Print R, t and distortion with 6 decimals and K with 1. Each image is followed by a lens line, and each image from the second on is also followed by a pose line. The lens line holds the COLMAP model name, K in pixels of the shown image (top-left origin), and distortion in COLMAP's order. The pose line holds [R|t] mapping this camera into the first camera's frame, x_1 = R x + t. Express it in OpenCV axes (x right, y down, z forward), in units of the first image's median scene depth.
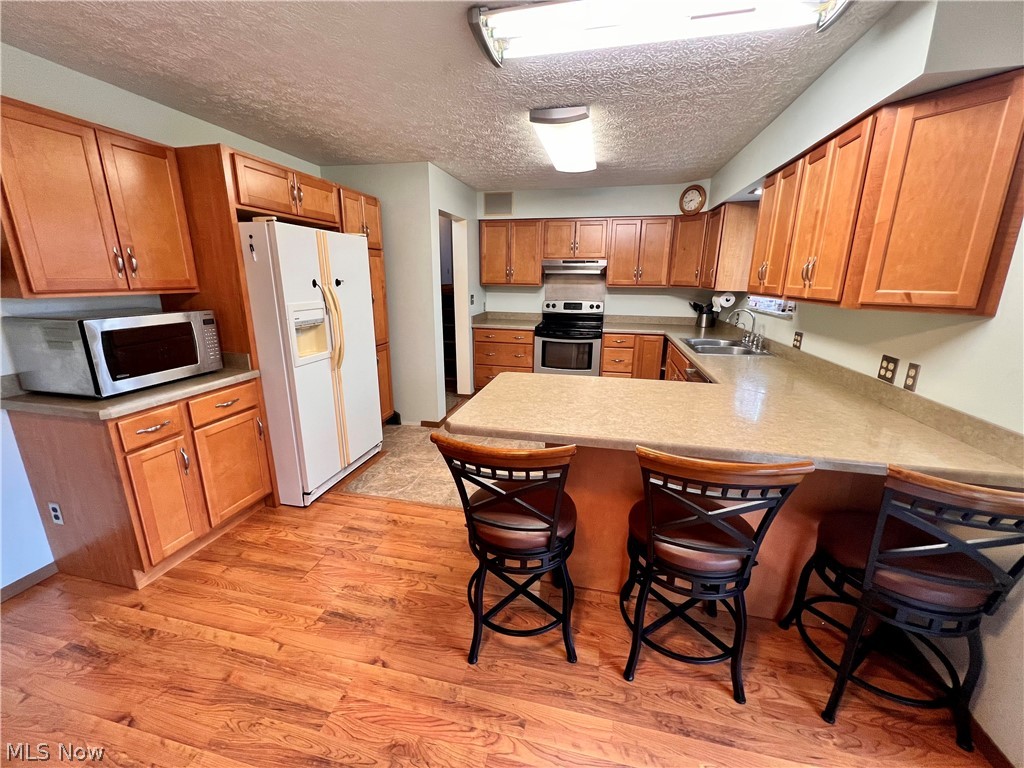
lens RADIAL K [[410.9, 0, 512.0], [0, 410.9, 378.3], [0, 0, 1]] dist [0.002956, -0.000347]
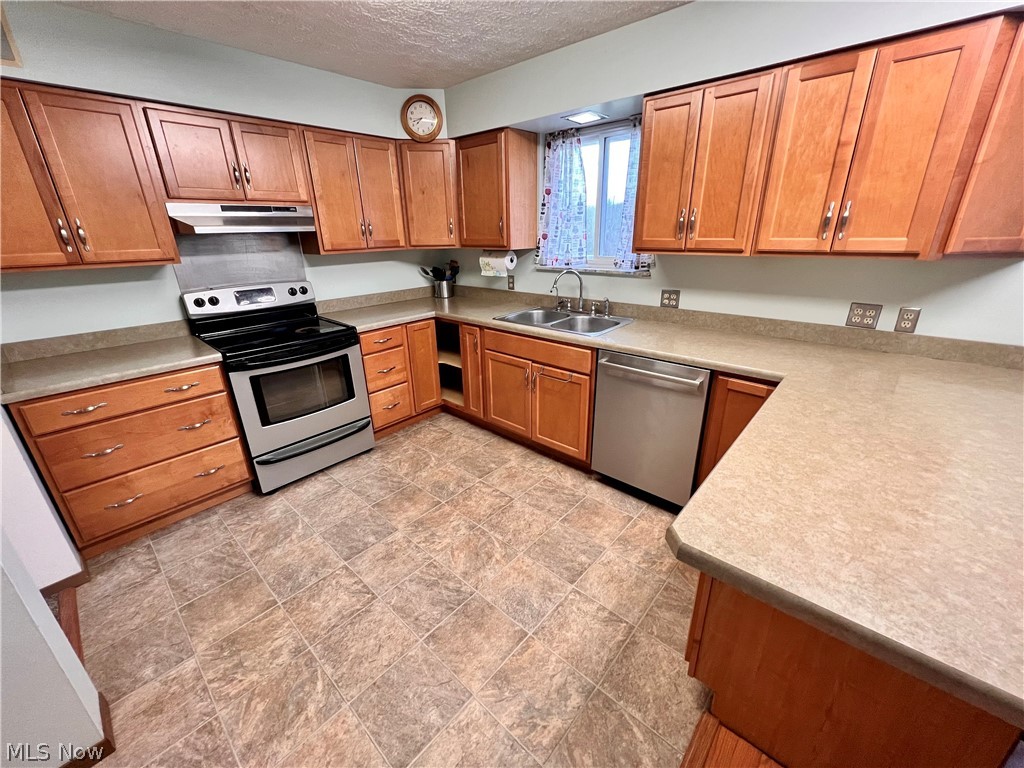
lens RADIAL K [[410.9, 0, 512.0], [0, 410.9, 378.3], [0, 0, 1]] dist [0.002956, -0.000347]
pose [[0.490784, -0.314348, 0.812599, -0.293211], [0.234301, 0.945909, 0.224408, -0.221602], [-0.839187, 0.080257, 0.537889, 0.847395]]
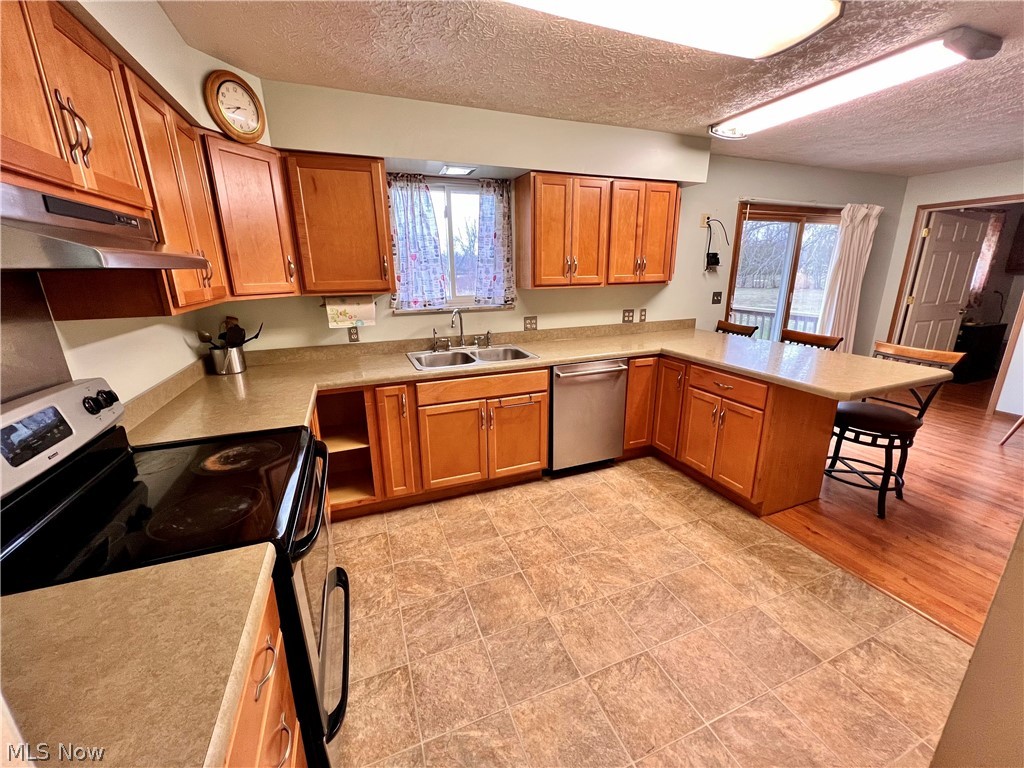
lens RADIAL K [[400.1, 0, 512.0], [0, 400.1, 384.0], [0, 0, 1]] dist [-0.009481, 0.000871]
pose [[-0.553267, -0.230881, 0.800368, -0.244093], [0.213226, 0.889558, 0.404006, -0.429350], [-0.805251, 0.394182, -0.442934, 1.683315]]
